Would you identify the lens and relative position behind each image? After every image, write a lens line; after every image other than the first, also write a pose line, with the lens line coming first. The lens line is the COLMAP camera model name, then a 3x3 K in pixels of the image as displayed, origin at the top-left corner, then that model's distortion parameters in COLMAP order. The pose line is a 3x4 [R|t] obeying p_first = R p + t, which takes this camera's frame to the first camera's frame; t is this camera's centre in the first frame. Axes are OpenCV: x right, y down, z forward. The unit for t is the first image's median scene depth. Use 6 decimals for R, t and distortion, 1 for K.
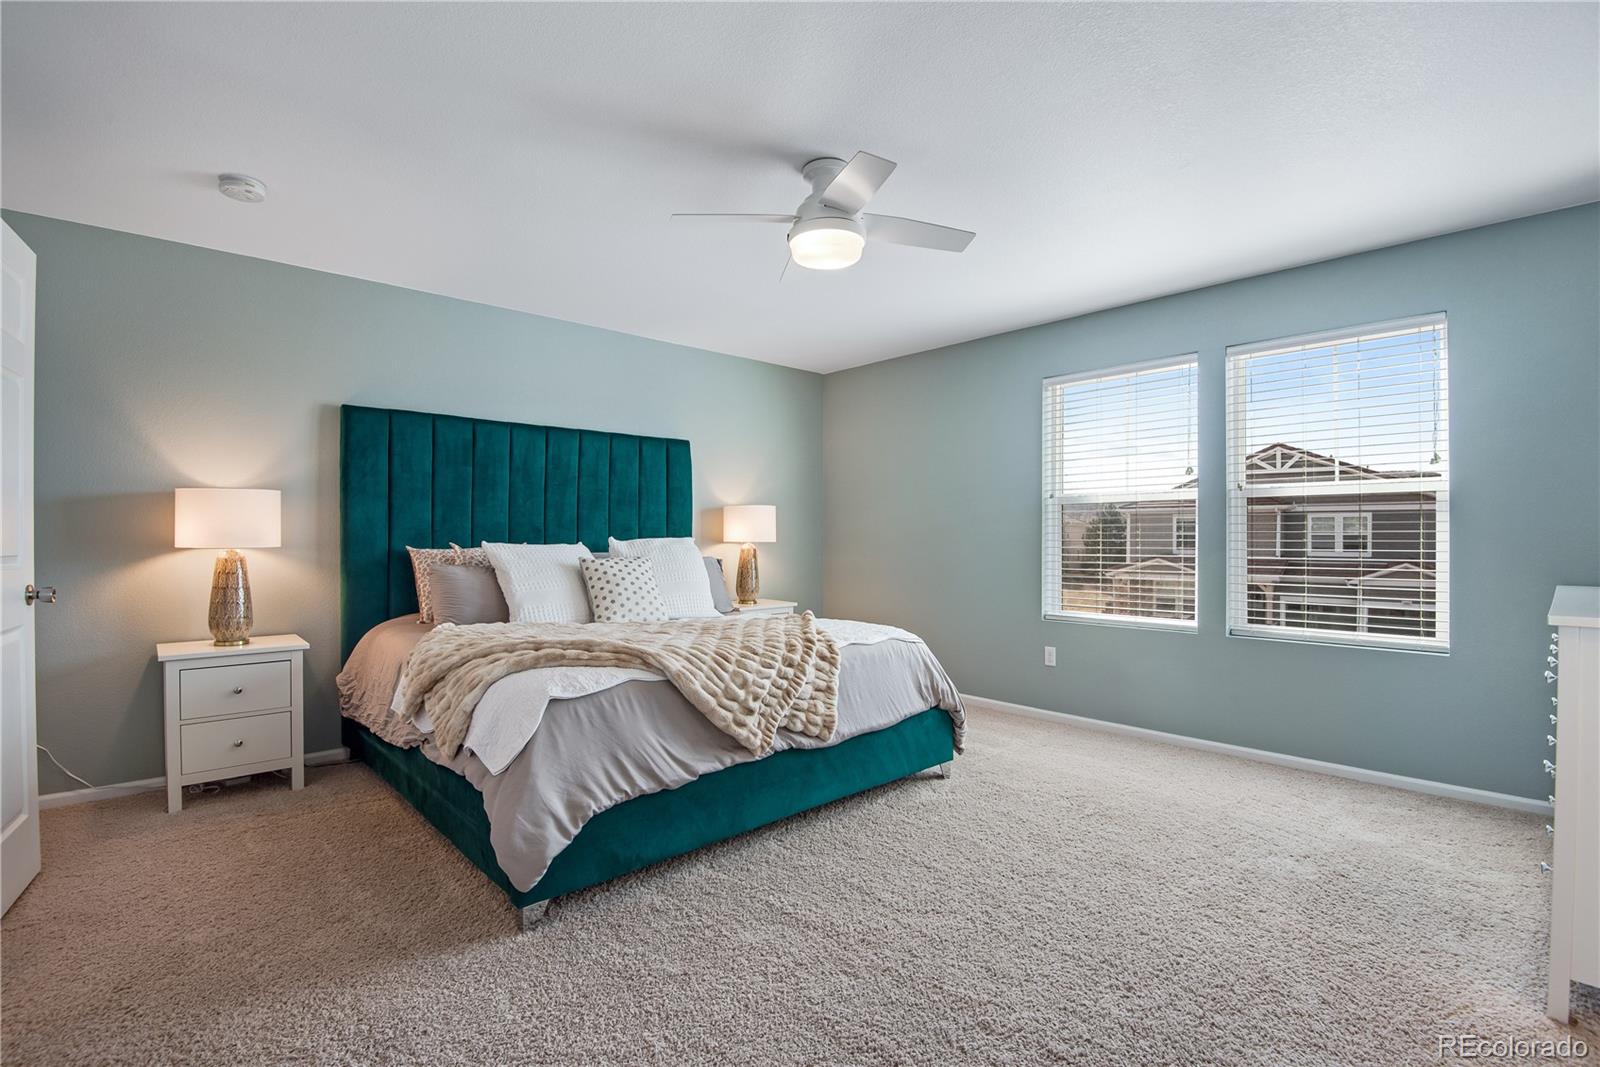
lens RADIAL K [[725.6, 0, 805.8], [0, 725.6, 540.6], [0, 0, 1]] dist [-0.021657, -0.000616]
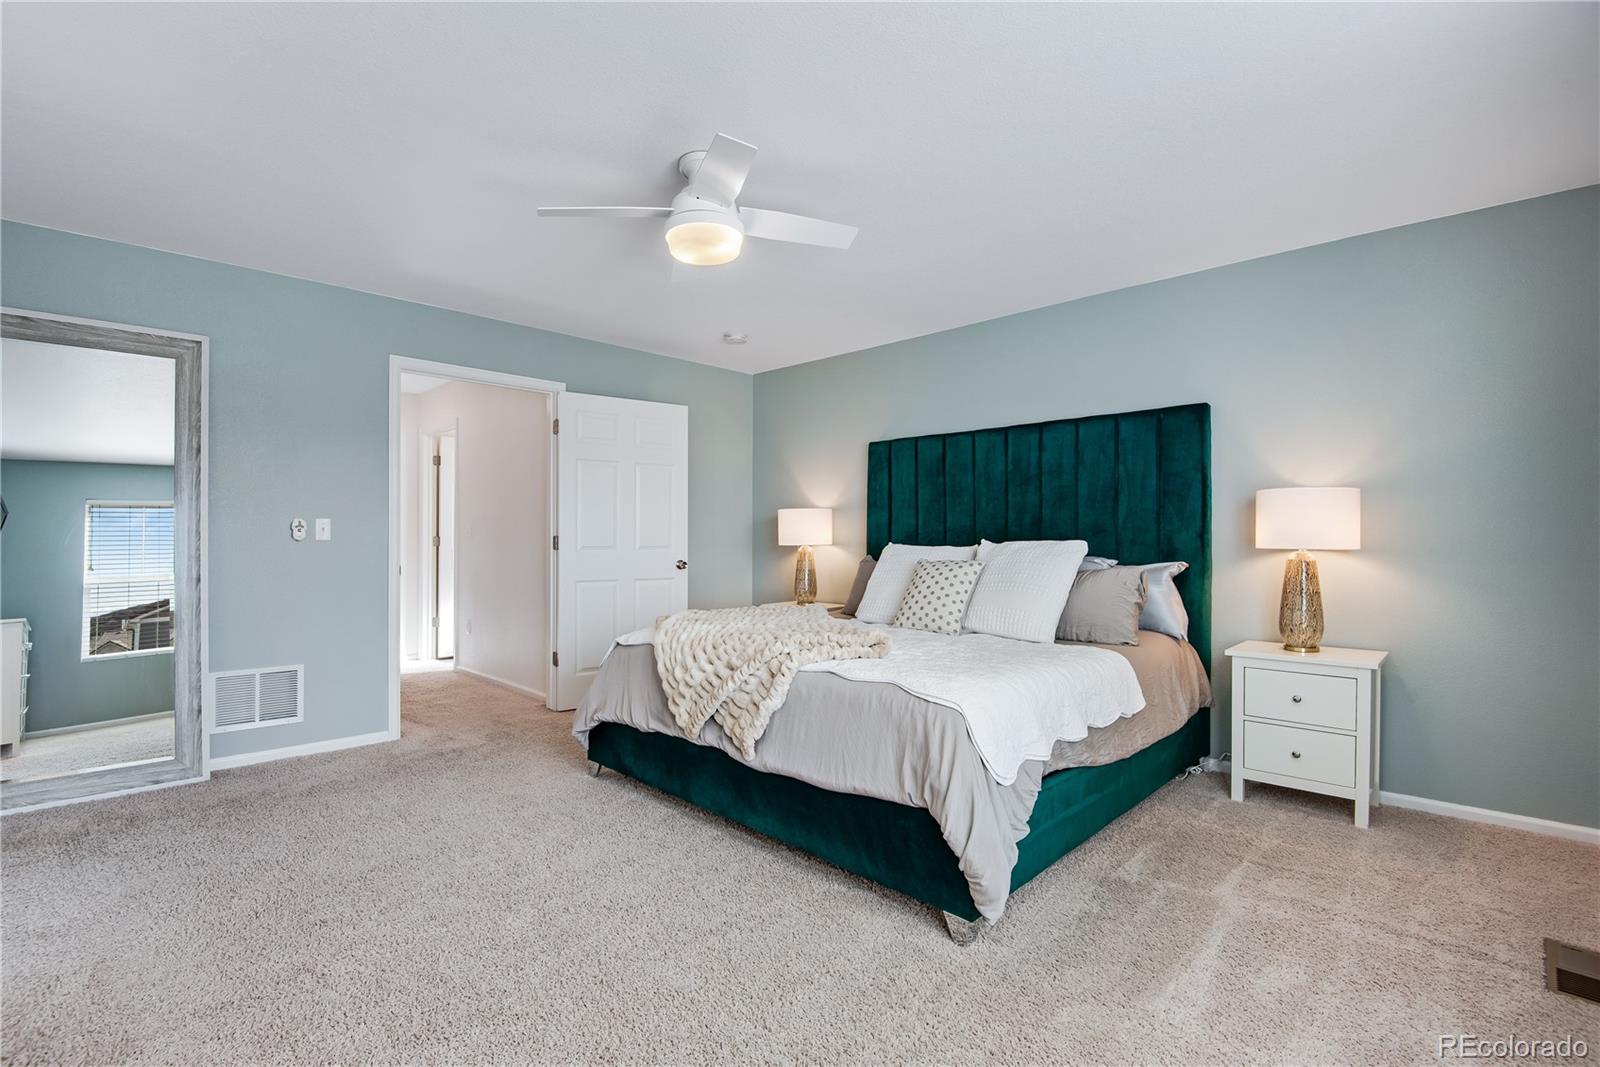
lens RADIAL K [[846.0, 0, 800.0], [0, 846.0, 533.5], [0, 0, 1]] dist [-0.000776, -0.000300]
pose [[-0.018711, -0.004361, -0.999815, 0.670616], [-0.007180, 0.999965, -0.004227, -0.007227], [0.999799, 0.007100, -0.018742, 0.646287]]
